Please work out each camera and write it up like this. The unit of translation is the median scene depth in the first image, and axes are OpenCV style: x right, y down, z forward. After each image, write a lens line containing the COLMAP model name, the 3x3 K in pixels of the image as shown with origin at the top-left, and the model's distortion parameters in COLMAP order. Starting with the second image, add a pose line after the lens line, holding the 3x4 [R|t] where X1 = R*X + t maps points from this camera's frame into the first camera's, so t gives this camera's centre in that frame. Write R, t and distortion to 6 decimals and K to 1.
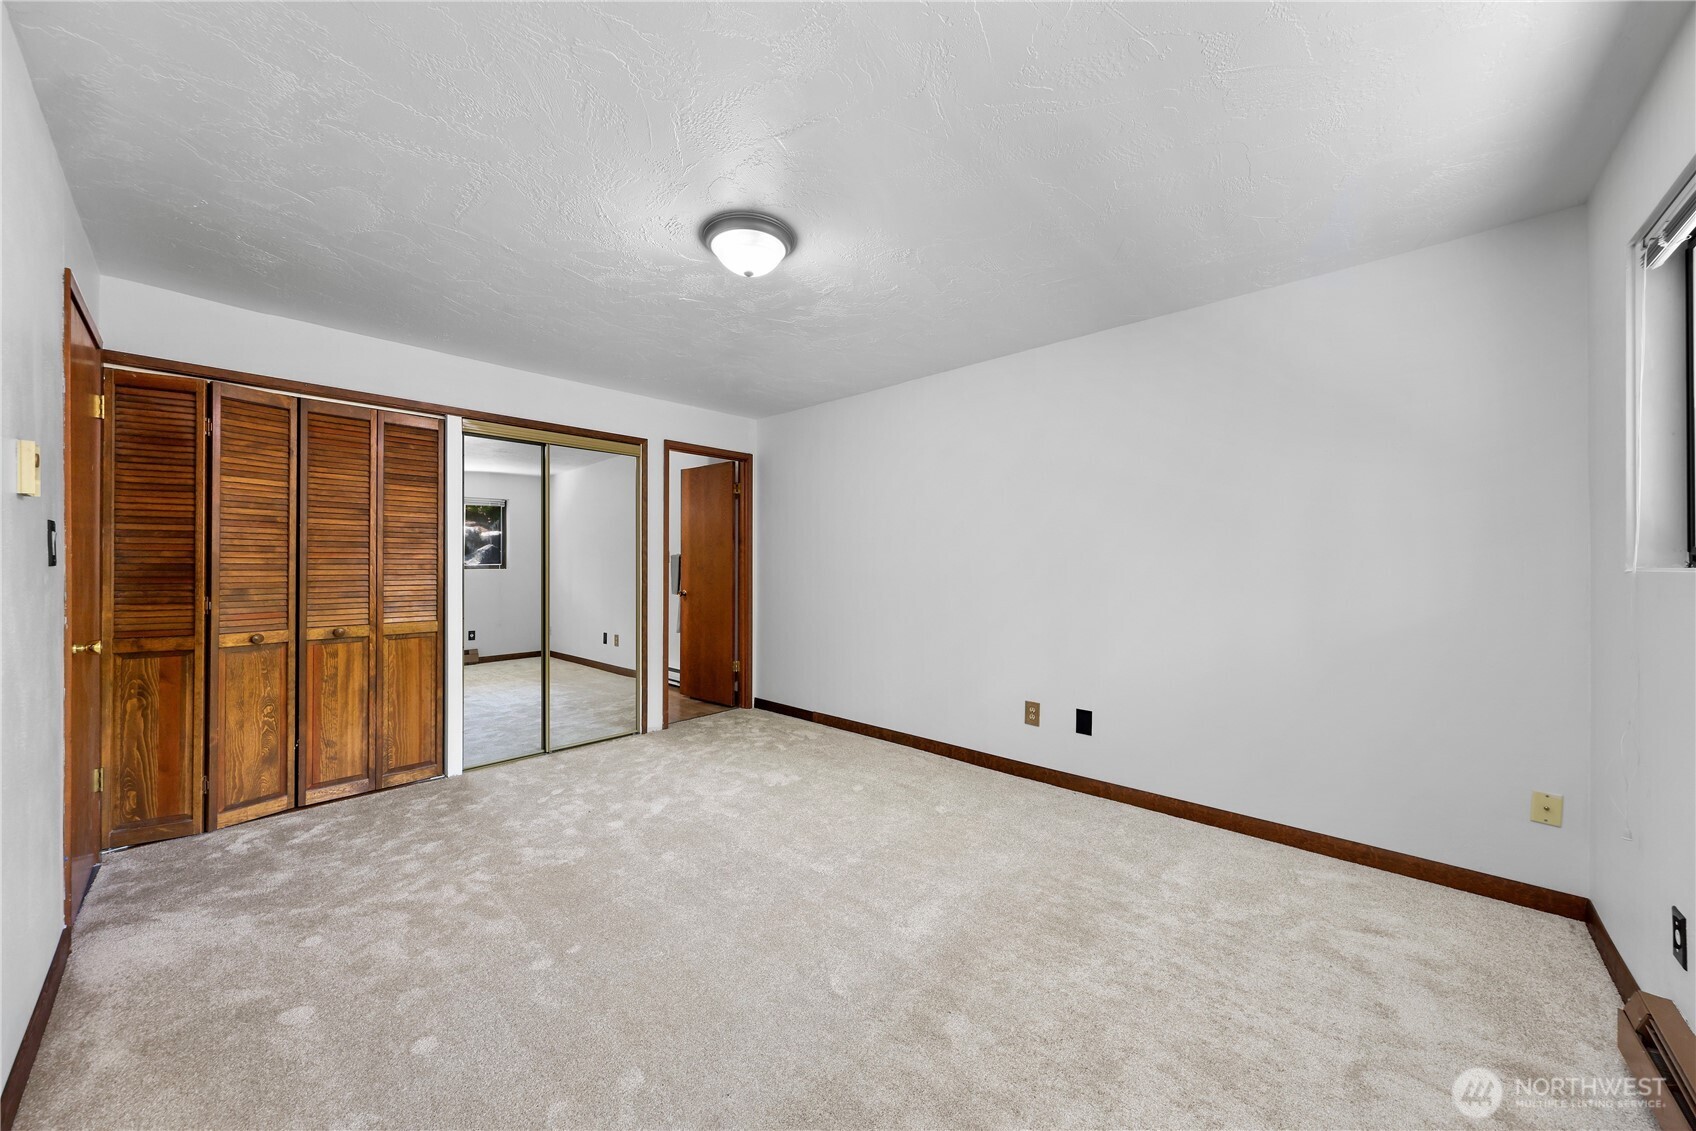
lens RADIAL K [[588.9, 0, 848.0], [0, 588.9, 565.5], [0, 0, 1]] dist [0.001040, -0.000186]
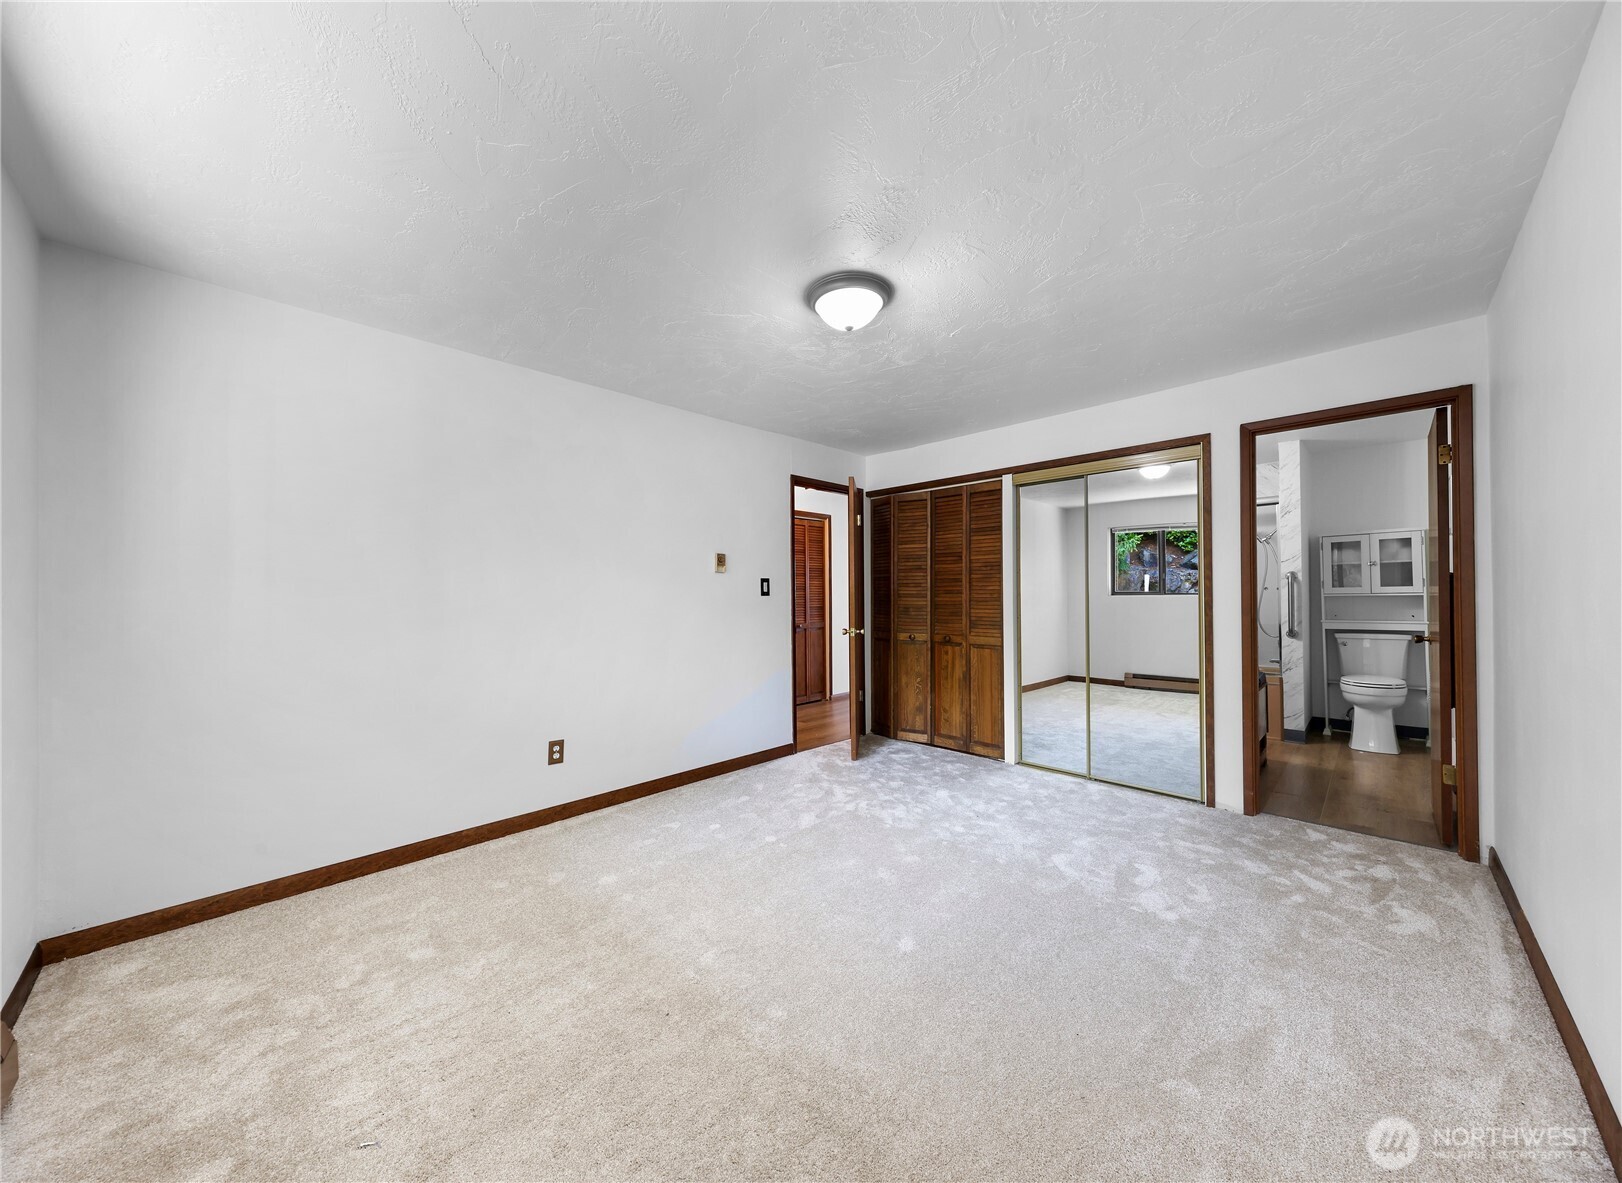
lens RADIAL K [[573.1, 0, 790.9], [0, 573.1, 590.2], [0, 0, 1]] dist [0.000461, -0.000047]
pose [[-0.049937, -0.006864, -0.998729, 0.619930], [0.003048, 0.999971, -0.007025, -0.001907], [0.998748, -0.003395, -0.049915, 0.658043]]
